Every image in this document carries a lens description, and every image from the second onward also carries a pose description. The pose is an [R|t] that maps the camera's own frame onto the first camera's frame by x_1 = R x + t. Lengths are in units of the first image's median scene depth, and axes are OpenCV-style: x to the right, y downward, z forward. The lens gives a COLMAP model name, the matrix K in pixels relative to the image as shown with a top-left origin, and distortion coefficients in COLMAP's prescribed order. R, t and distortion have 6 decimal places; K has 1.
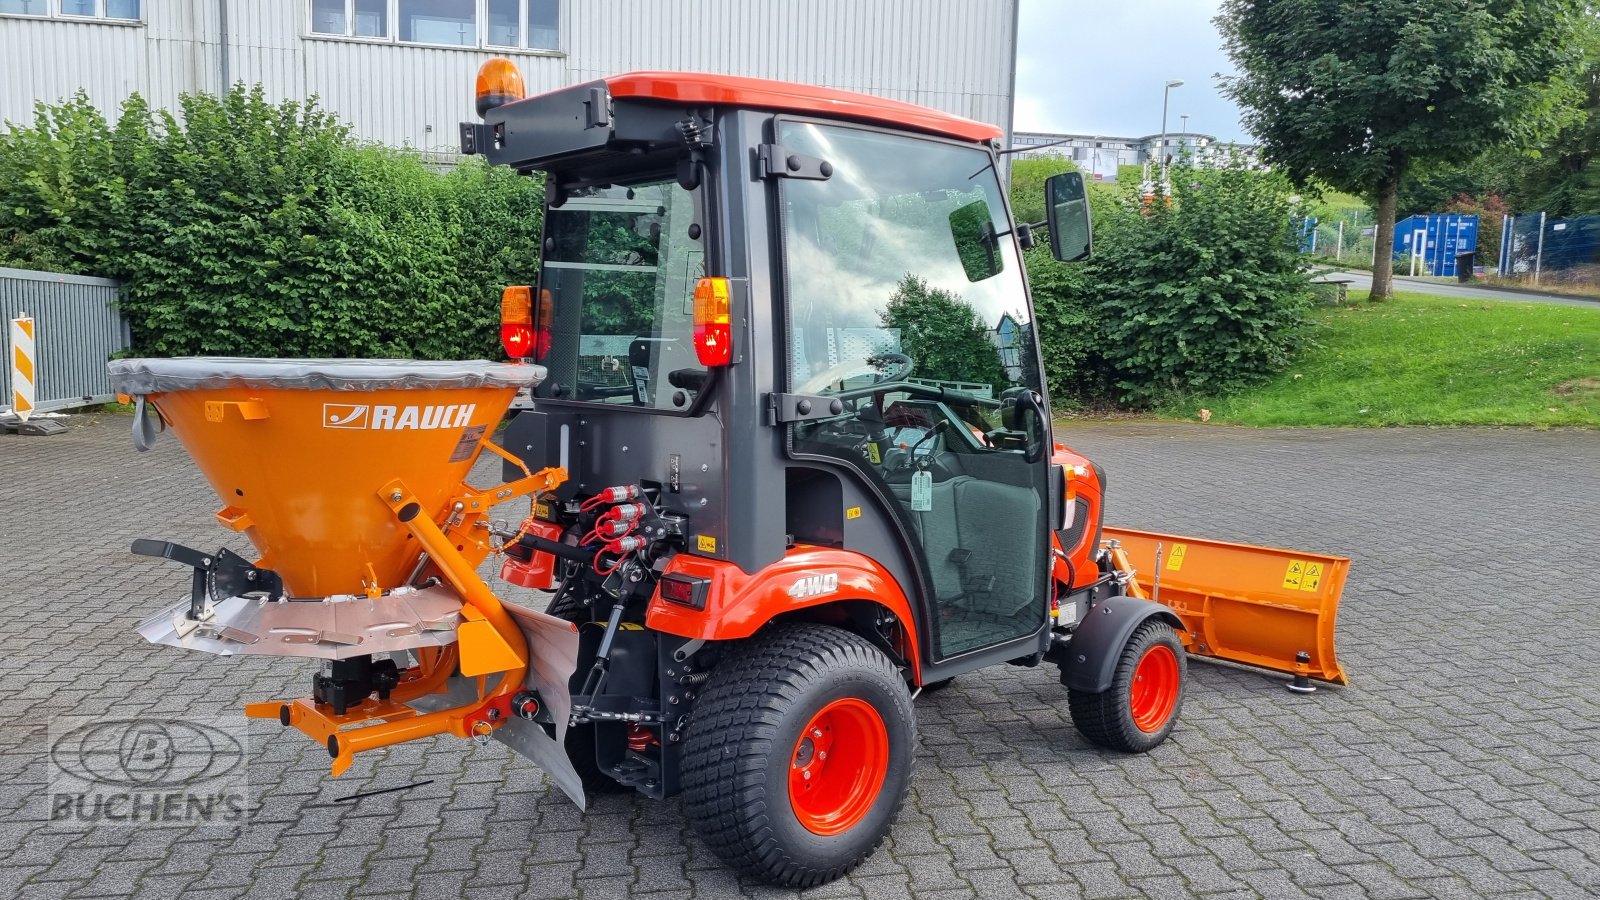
lens RADIAL K [[1193.3, 0, 815.2], [0, 1193.3, 466.3], [0, 0, 1]] dist [0.075267, -0.060549]
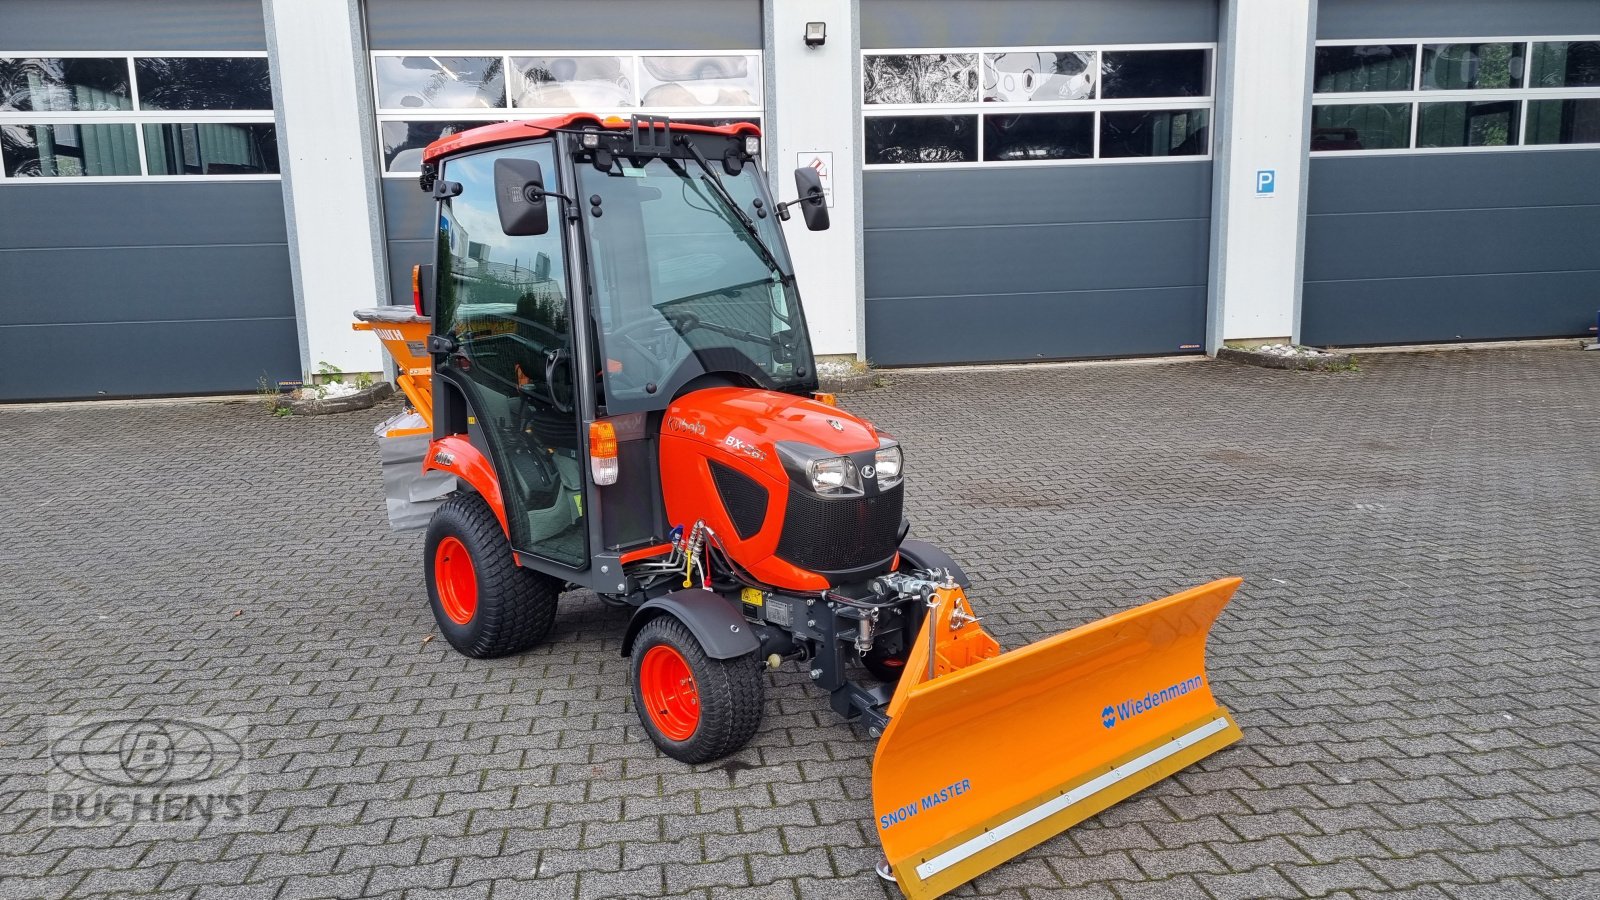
lens RADIAL K [[1193.3, 0, 792.4], [0, 1193.3, 448.6], [0, 0, 1]] dist [0.075267, -0.060549]
pose [[-0.019985, 0.148875, -0.988654, 0.250425], [-0.083204, 0.985174, 0.150033, -0.030368], [0.996332, 0.085259, -0.007302, 0.237161]]
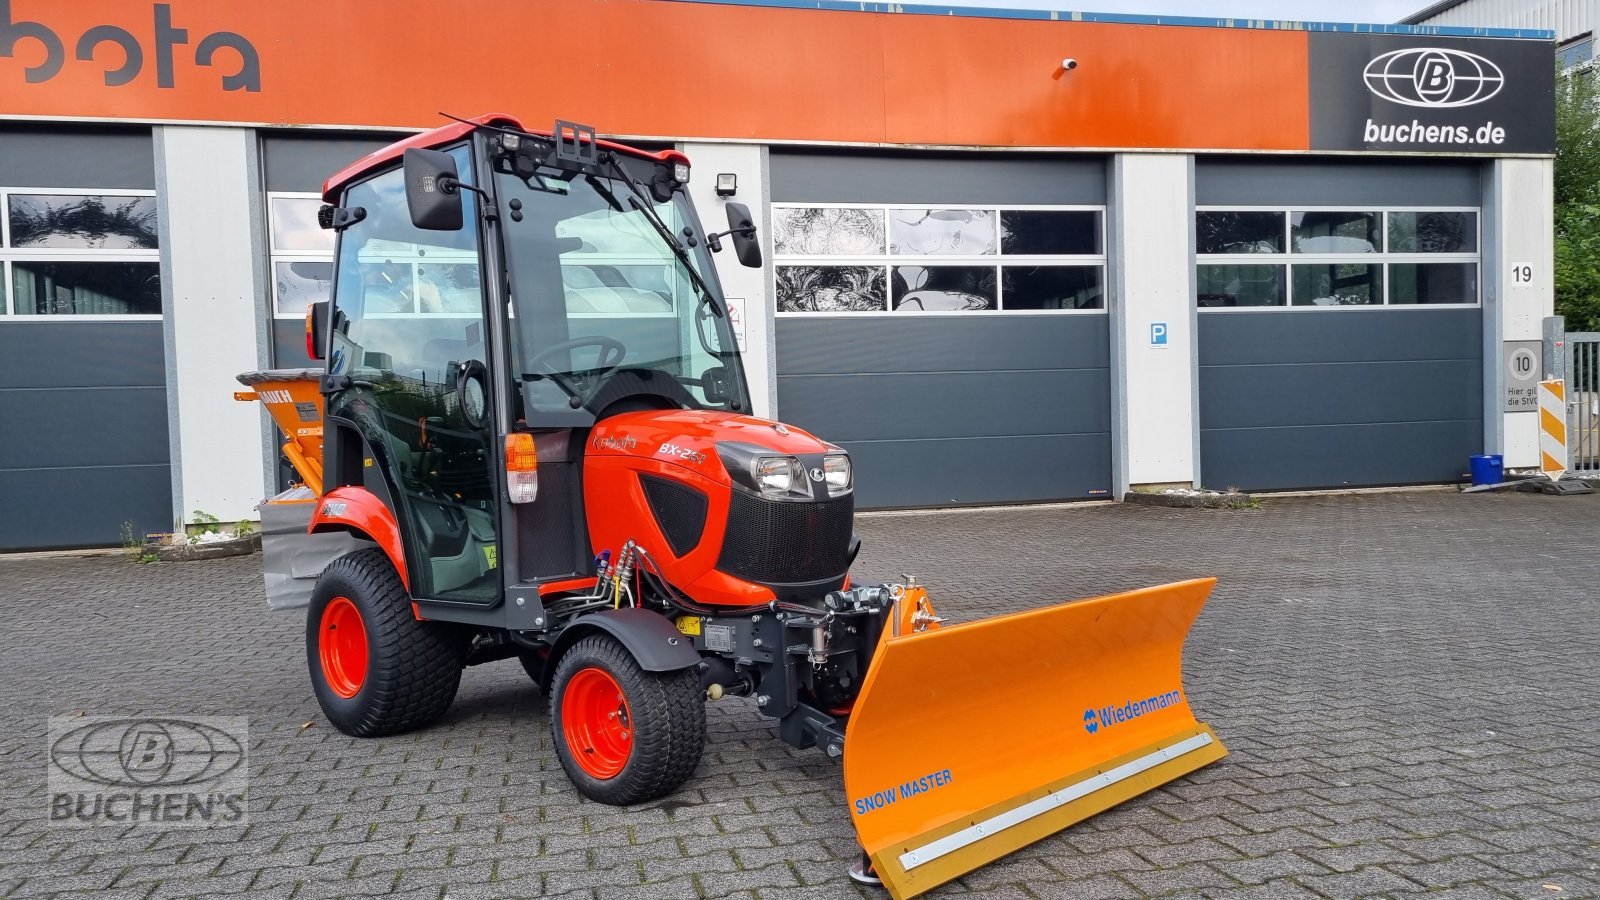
lens RADIAL K [[1193.3, 0, 819.8], [0, 1193.3, 470.7], [0, 0, 1]] dist [0.075267, -0.060549]
pose [[0.082904, 0.004050, -0.996549, 0.236177], [-0.076146, 0.997094, -0.002282, 0.002339], [0.993644, 0.076072, 0.082972, 0.233788]]
